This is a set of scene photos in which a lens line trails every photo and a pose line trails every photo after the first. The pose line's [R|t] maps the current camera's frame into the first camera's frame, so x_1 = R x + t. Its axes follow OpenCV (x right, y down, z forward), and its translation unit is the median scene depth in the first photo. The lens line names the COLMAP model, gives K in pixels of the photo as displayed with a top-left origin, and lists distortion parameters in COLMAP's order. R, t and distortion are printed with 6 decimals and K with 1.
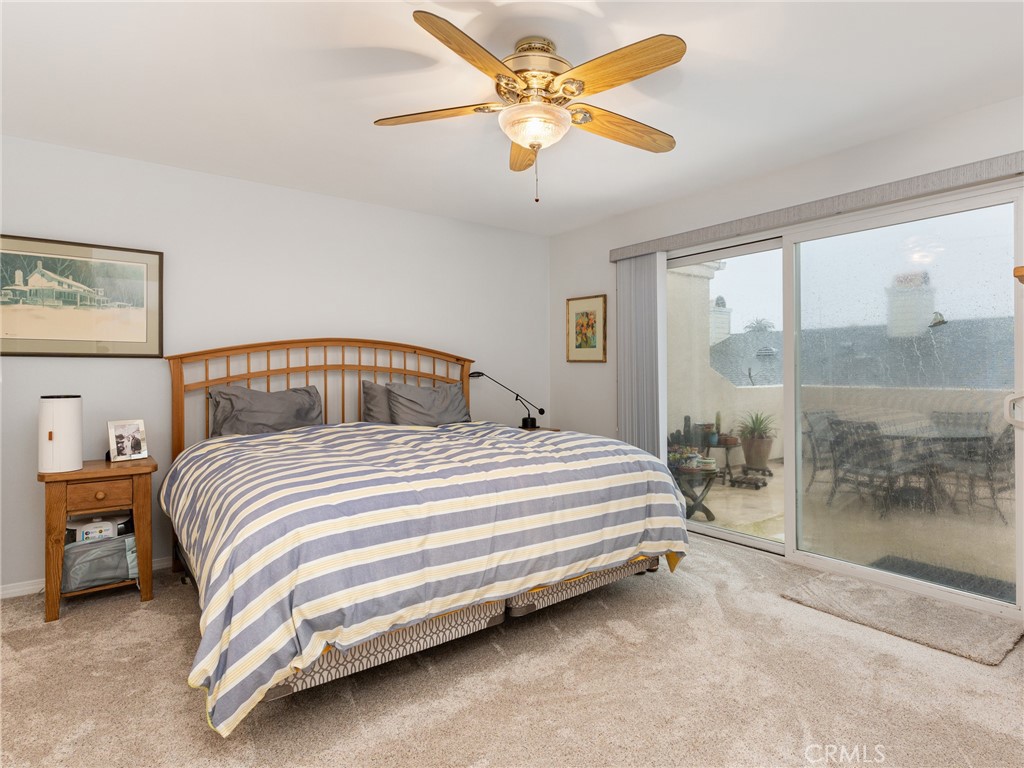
lens RADIAL K [[559.7, 0, 511.4], [0, 559.7, 374.9], [0, 0, 1]] dist [0.001406, 0.000785]
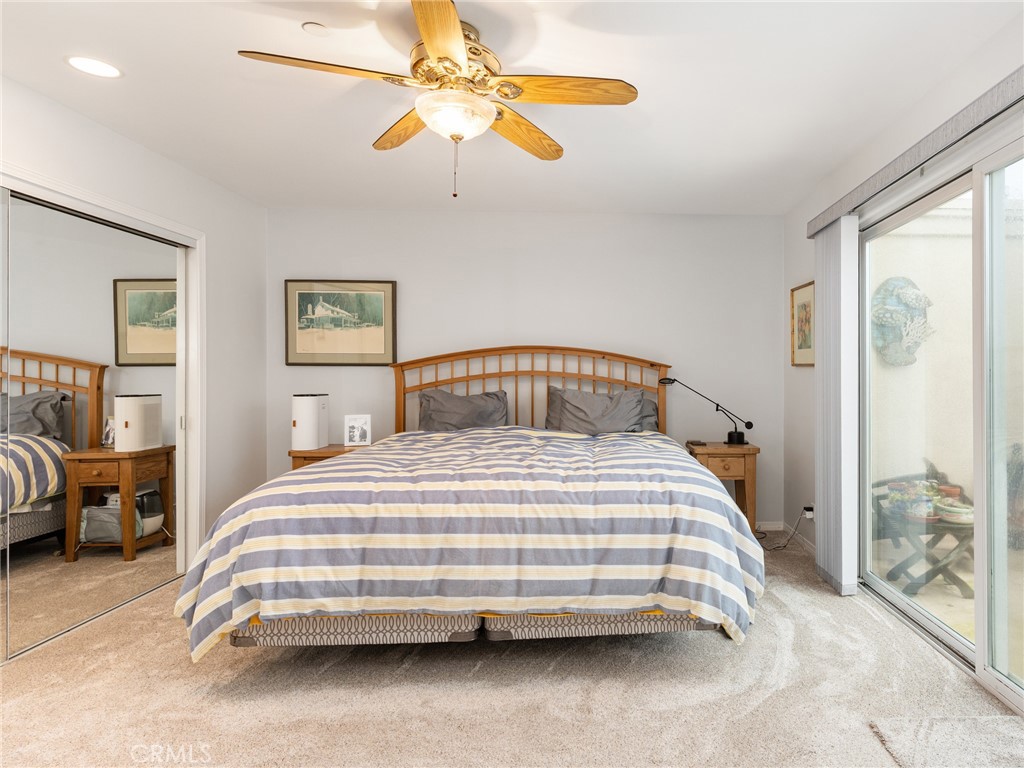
lens RADIAL K [[557.7, 0, 512.0], [0, 557.7, 380.2], [0, 0, 1]] dist [0.004278, 0.000683]
pose [[0.822704, 0.005959, -0.568439, 0.296703], [-0.005657, 0.999981, 0.002295, -0.002974], [0.568442, 0.001328, 0.822722, 0.131253]]
